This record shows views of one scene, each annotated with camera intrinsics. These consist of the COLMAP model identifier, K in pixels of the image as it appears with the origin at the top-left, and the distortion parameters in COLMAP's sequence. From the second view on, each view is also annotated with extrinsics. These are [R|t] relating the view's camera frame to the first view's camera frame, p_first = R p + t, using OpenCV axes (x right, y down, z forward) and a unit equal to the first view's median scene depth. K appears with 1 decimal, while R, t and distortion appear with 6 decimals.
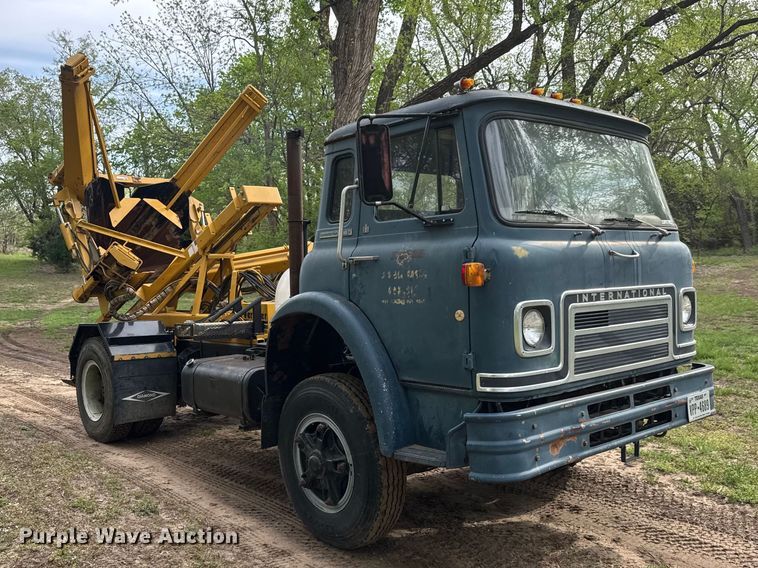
lens RADIAL K [[722.4, 0, 361.5], [0, 722.4, 280.5], [0, 0, 1]] dist [0.011498, 0.000000]
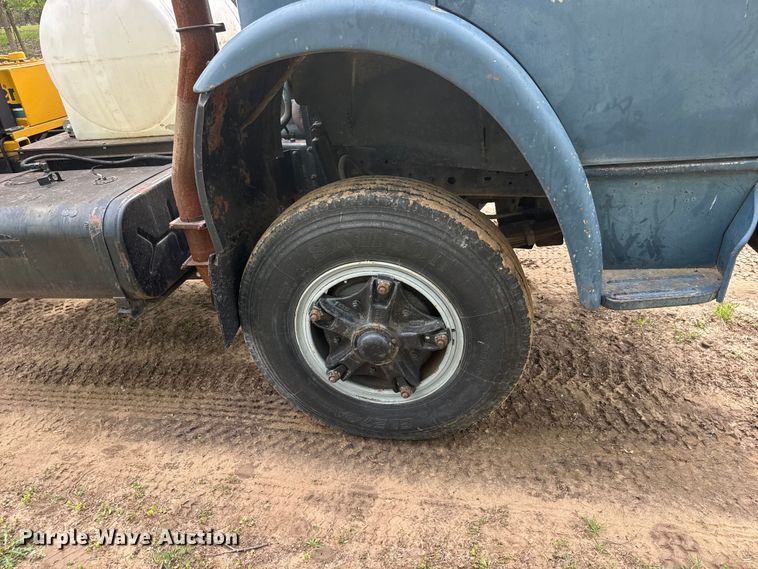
lens RADIAL K [[535.0, 0, 377.7], [0, 535.0, 288.0], [0, 0, 1]] dist [0.047620, -0.061203]
pose [[0.770365, -0.327520, 0.547055, -0.287218], [0.070396, 0.896430, 0.437558, 0.033633], [-0.633706, -0.298569, 0.713634, 0.746958]]
